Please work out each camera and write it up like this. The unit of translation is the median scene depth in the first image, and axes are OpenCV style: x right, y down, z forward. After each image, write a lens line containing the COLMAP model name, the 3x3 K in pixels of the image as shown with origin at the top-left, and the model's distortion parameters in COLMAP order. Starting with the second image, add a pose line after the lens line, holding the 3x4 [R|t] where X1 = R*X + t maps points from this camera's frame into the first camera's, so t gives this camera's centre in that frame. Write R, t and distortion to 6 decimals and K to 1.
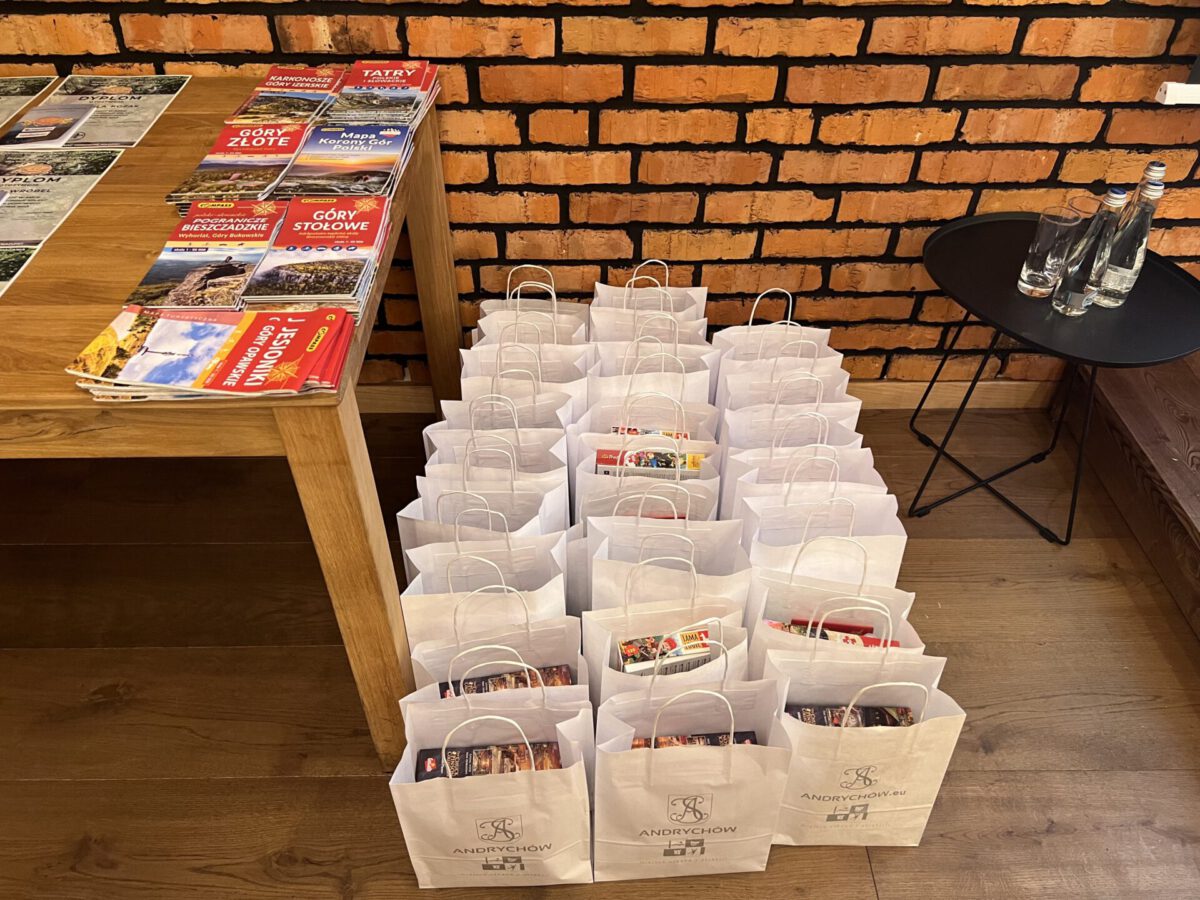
lens RADIAL K [[905.0, 0, 597.4], [0, 905.0, 445.0], [0, 0, 1]] dist [0.046816, -0.049456]
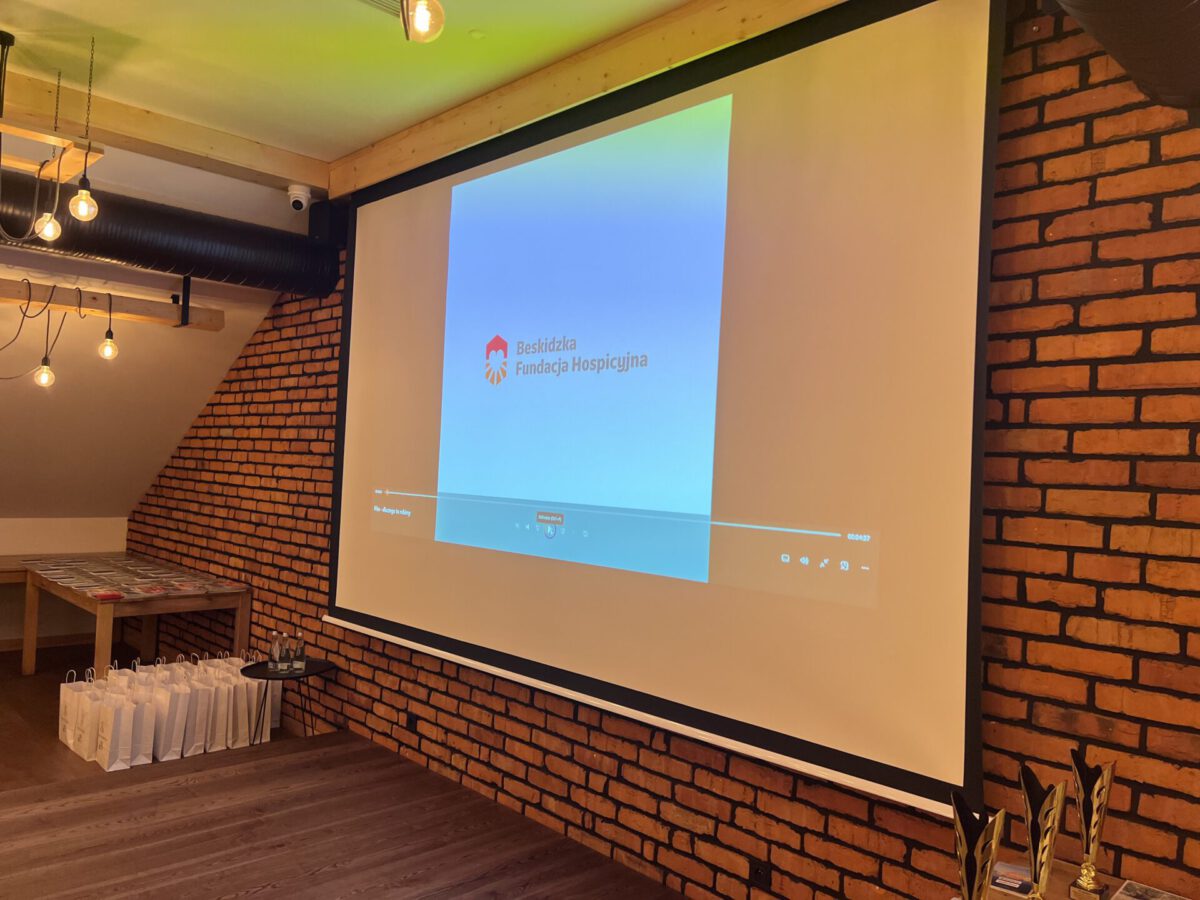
lens RADIAL K [[905.0, 0, 609.0], [0, 905.0, 446.1], [0, 0, 1]] dist [0.046816, -0.049456]
pose [[0.674185, 0.000518, -0.738562, 3.399717], [-0.520796, 0.709393, -0.474903, 0.183171], [0.523684, 0.704813, 0.478532, -0.425529]]
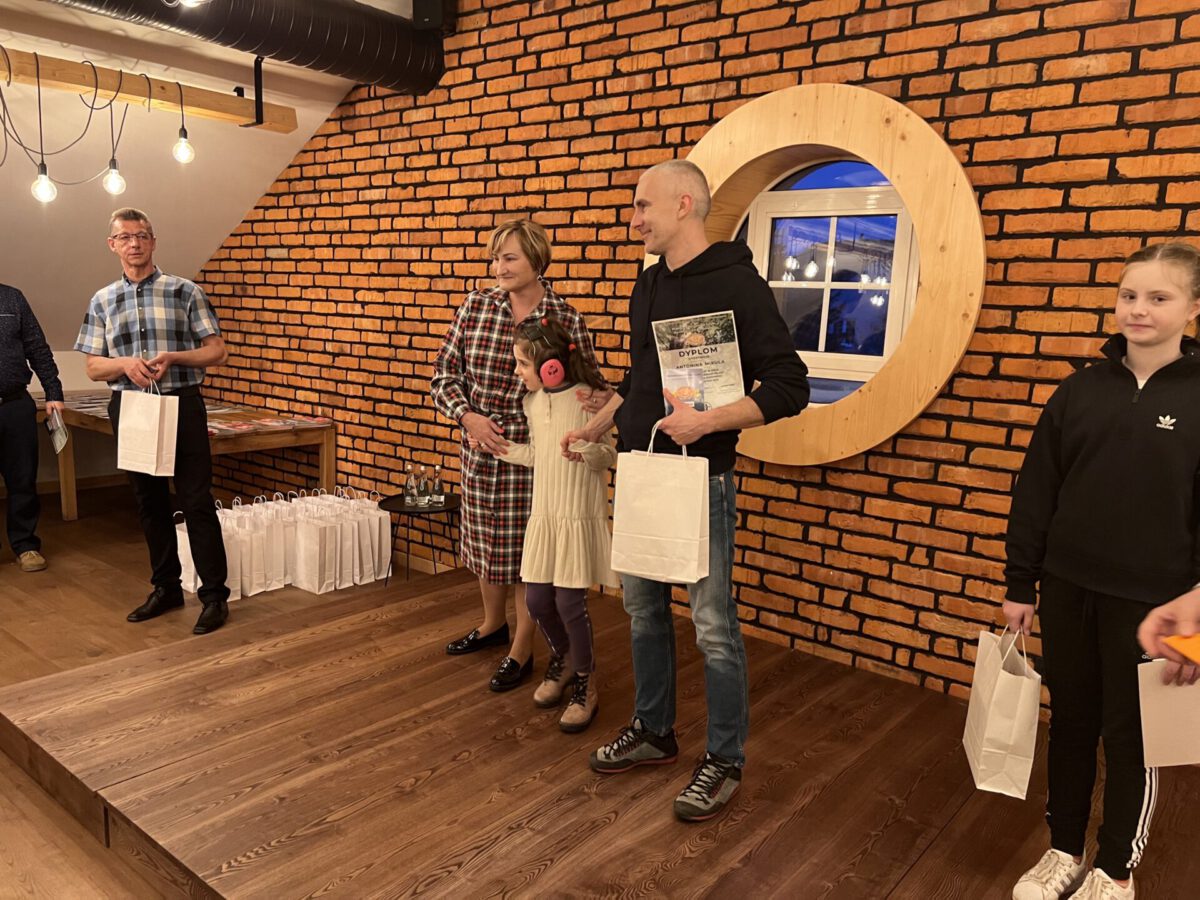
lens RADIAL K [[905.0, 0, 610.3], [0, 905.0, 455.5], [0, 0, 1]] dist [0.046816, -0.049456]
pose [[0.767098, 0.121504, -0.629919, 2.719717], [-0.451192, 0.800202, -0.395098, 0.572454], [0.456056, 0.587293, 0.668655, -0.760726]]
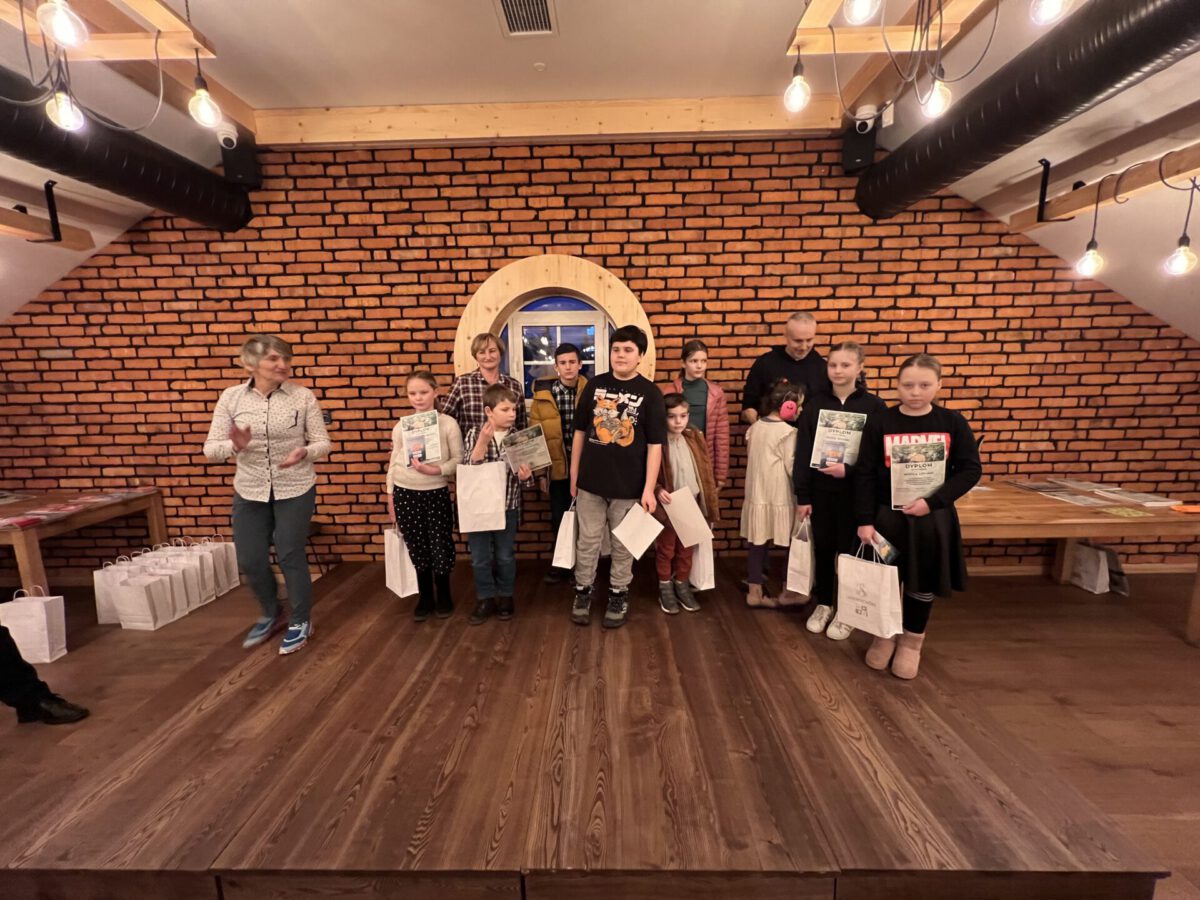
lens RADIAL K [[479.6, 0, 596.5], [0, 479.6, 448.9], [0, 0, 1]] dist [-0.000548, 0.000289]
pose [[0.998764, -0.023566, -0.043752, 1.912325], [-0.004049, 0.838885, -0.544293, 0.640852], [0.049530, 0.543798, 0.837753, -0.887933]]
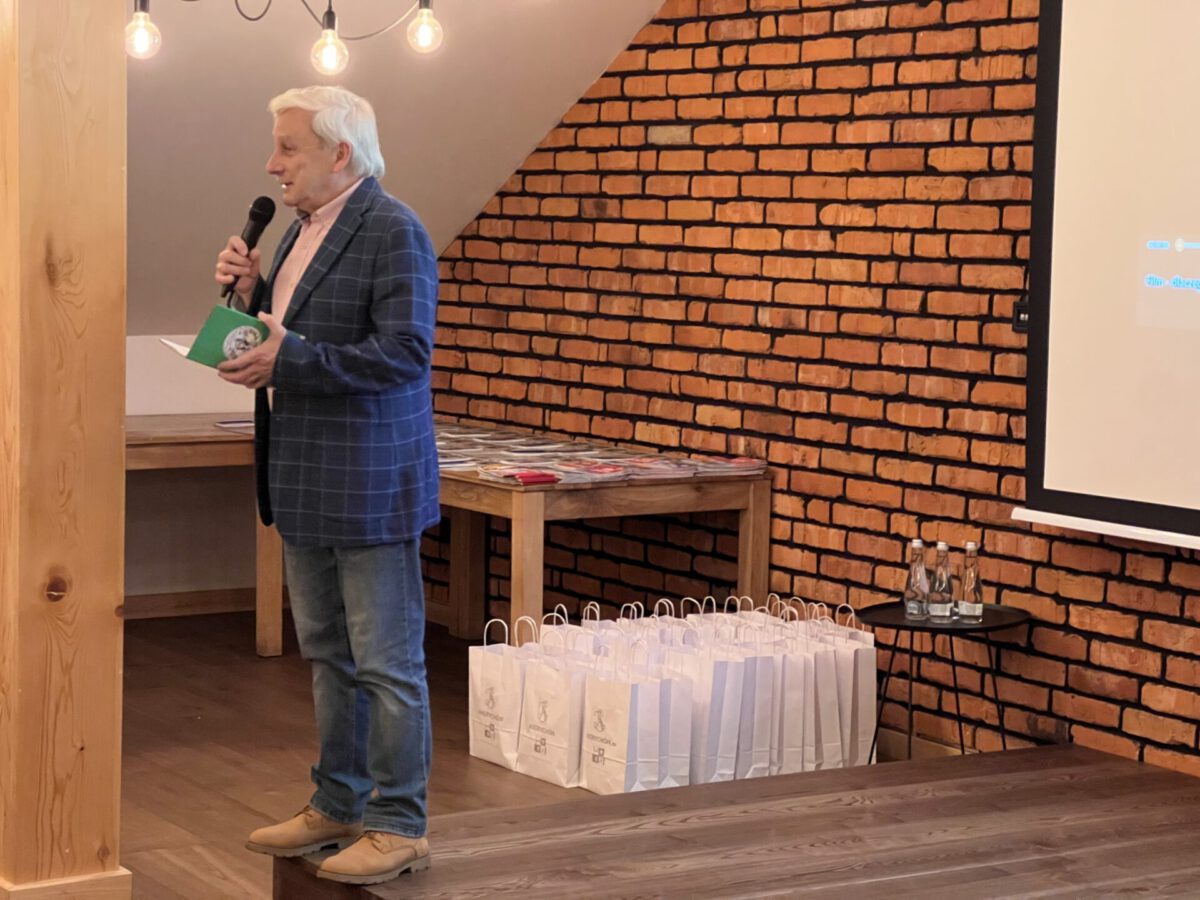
lens RADIAL K [[2695.6, 0, 568.1], [0, 2695.6, 407.3], [0, 0, 1]] dist [0.245826, 0.000000]
pose [[0.505848, 0.063030, -0.860317, 3.879756], [-0.585780, 0.757212, -0.288950, 1.172812], [0.633229, 0.650121, 0.419956, -1.440685]]
